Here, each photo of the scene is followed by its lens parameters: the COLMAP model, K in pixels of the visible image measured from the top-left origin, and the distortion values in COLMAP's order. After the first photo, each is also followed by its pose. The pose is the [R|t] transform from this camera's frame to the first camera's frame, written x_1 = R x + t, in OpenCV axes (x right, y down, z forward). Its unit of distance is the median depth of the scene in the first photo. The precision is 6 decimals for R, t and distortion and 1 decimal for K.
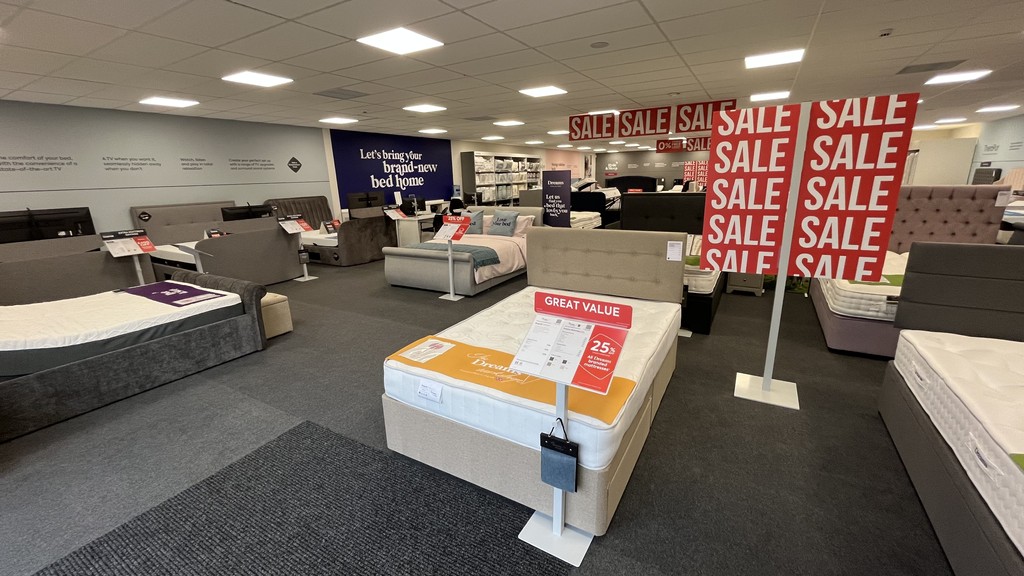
lens RADIAL K [[412.7, 0, 512.0], [0, 412.7, 288.0], [0, 0, 1]] dist [-0.002336, -0.000560]
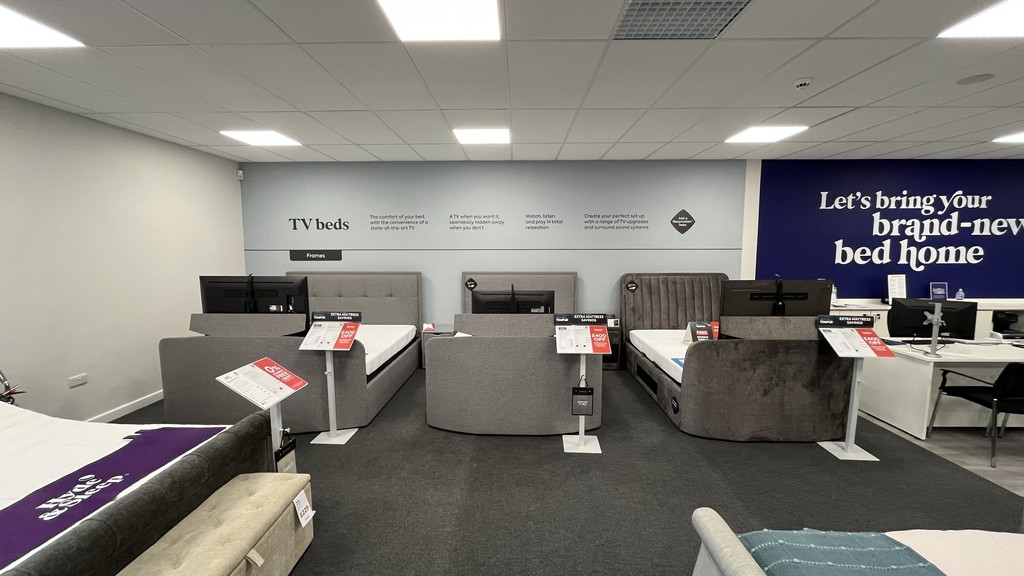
lens RADIAL K [[412.7, 0, 512.0], [0, 412.7, 288.0], [0, 0, 1]] dist [-0.002336, -0.000560]
pose [[0.491304, 0.121375, -0.862489, -0.097673], [-0.241260, 0.970460, -0.000861, -0.127667], [0.836907, 0.208507, 0.506074, 0.450445]]
